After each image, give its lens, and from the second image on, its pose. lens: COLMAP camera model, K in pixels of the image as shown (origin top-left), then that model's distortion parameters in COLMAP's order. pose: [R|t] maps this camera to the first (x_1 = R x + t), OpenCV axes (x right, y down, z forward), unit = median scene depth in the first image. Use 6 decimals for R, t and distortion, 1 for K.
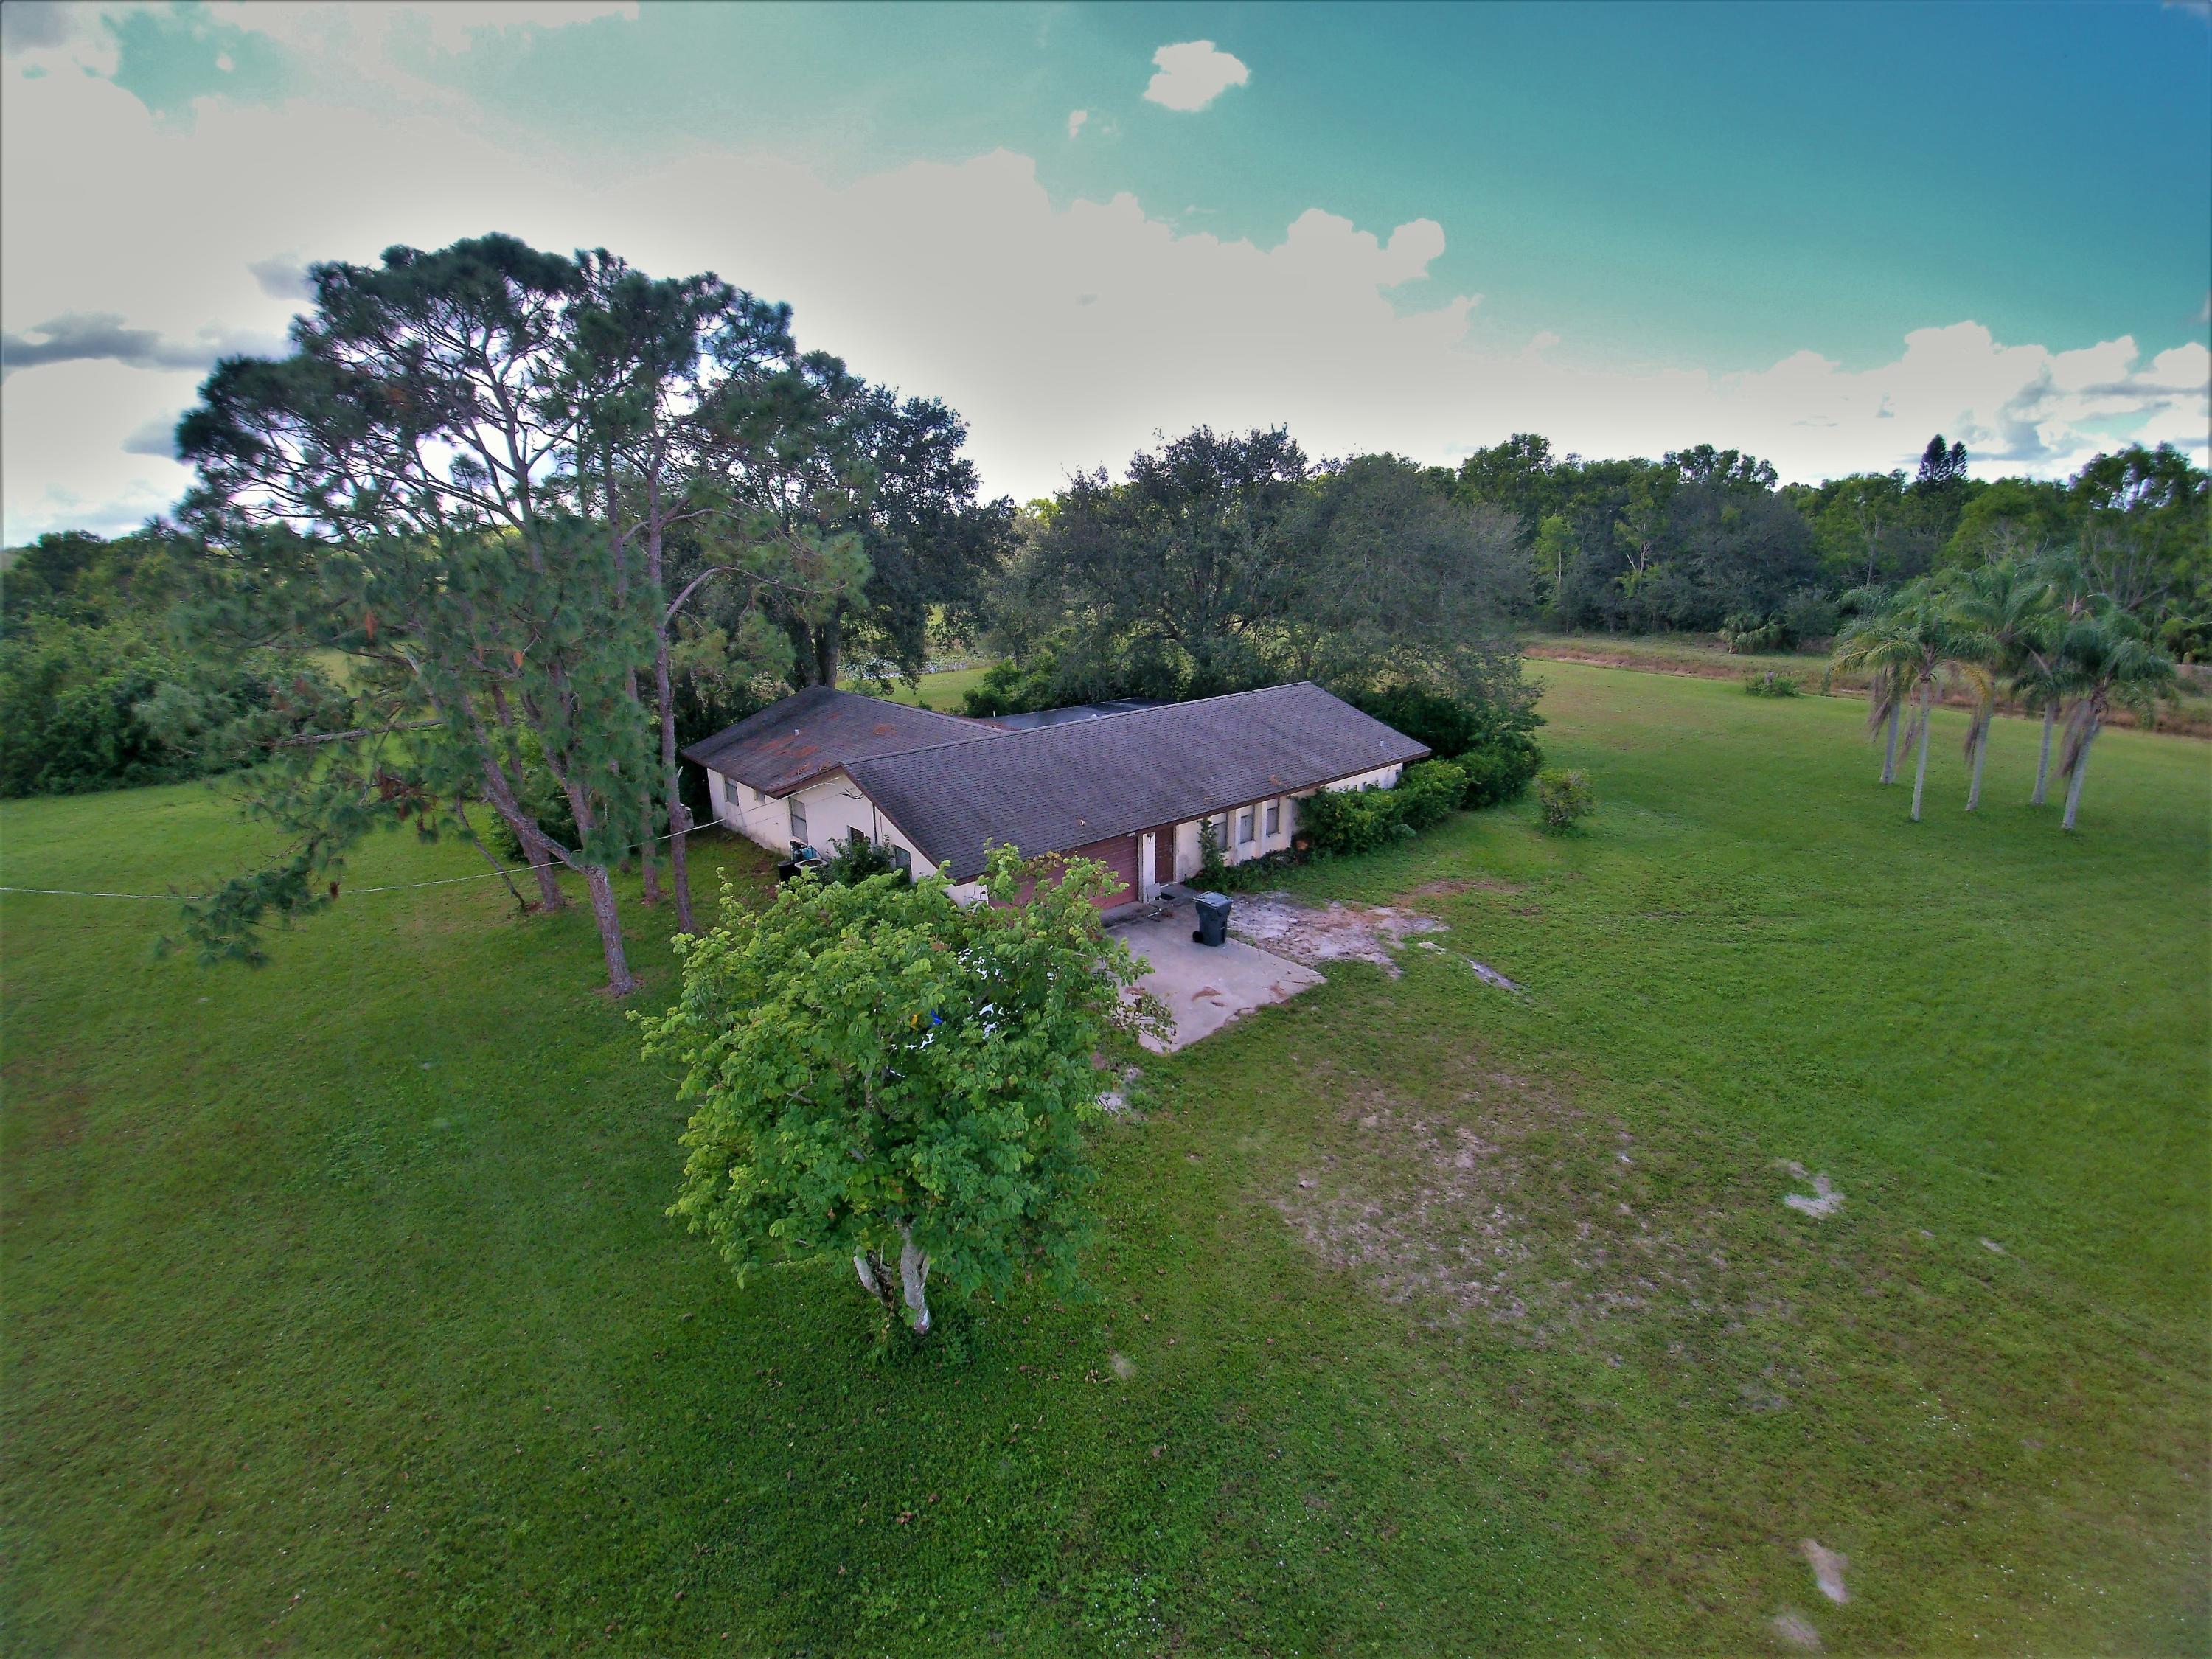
lens RADIAL K [[1025.9, 0, 1097.8], [0, 1025.9, 823.7], [0, 0, 1]] dist [-0.034980, -0.012786]
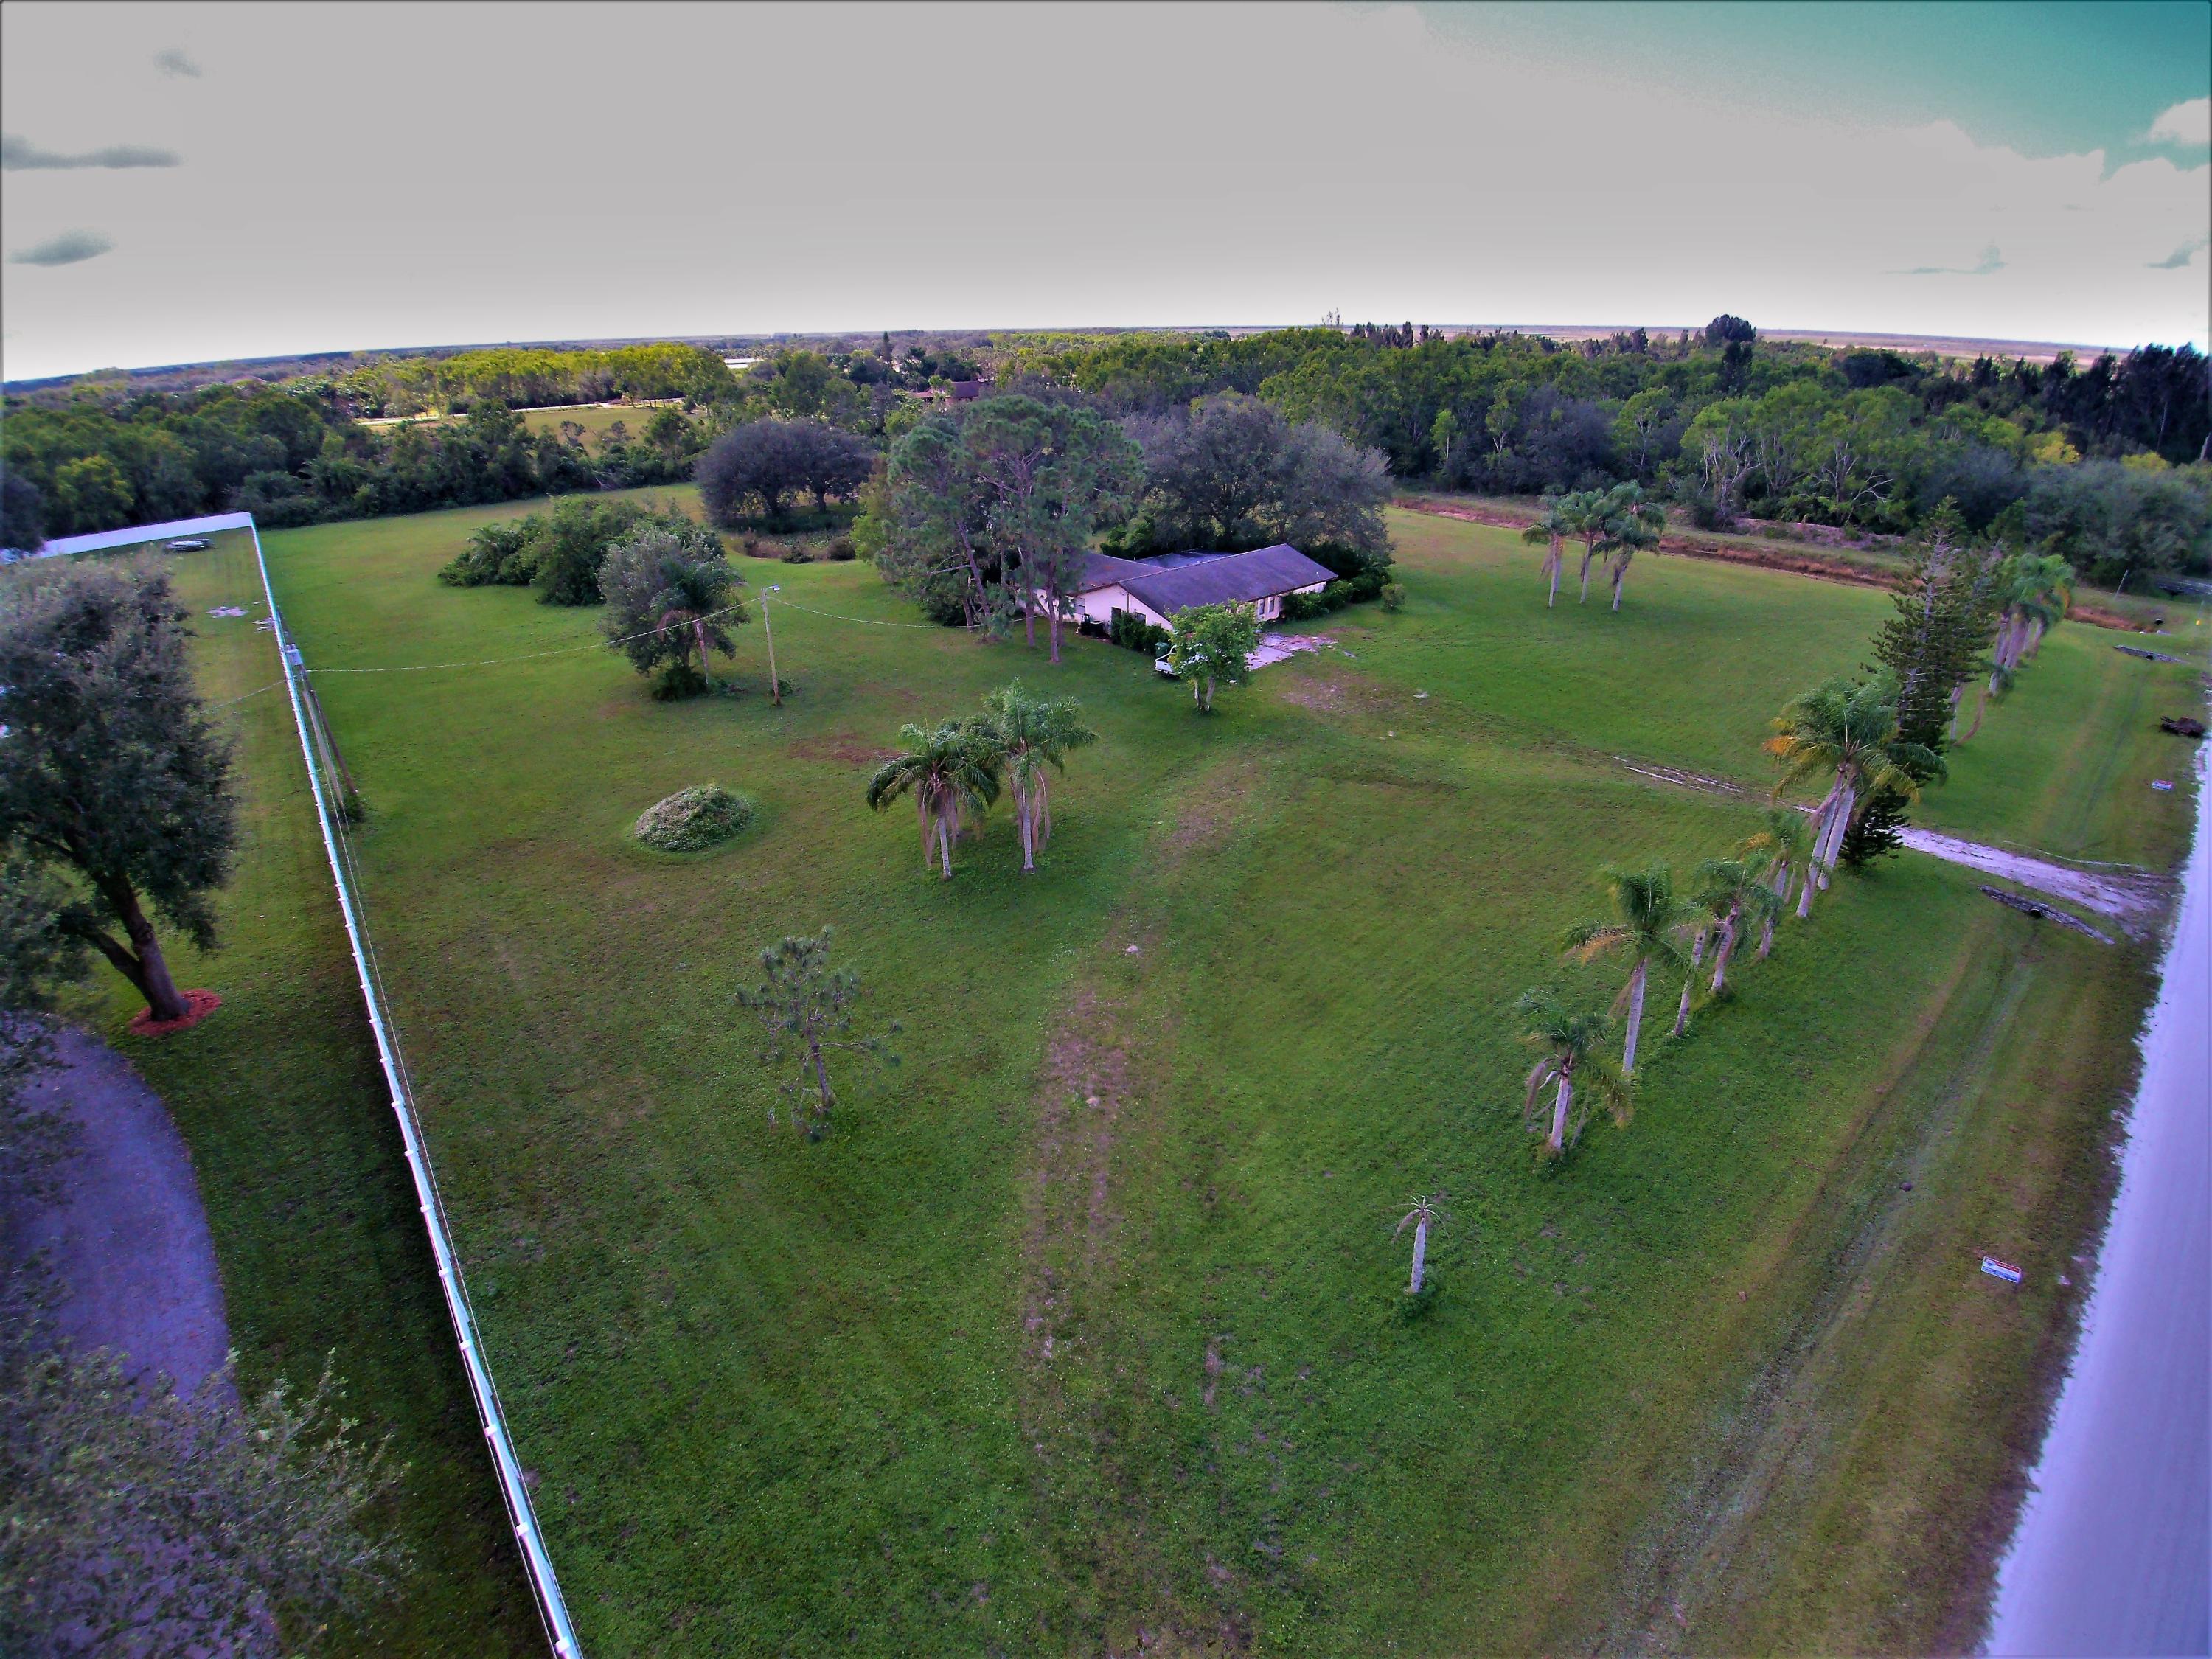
lens RADIAL K [[1025.9, 0, 1097.8], [0, 1025.9, 823.7], [0, 0, 1]] dist [-0.034980, -0.012786]
pose [[0.998813, -0.017281, 0.045550, -0.336883], [0.009346, 0.985576, 0.168974, 0.086025], [-0.047813, -0.168348, 0.984567, -1.361366]]
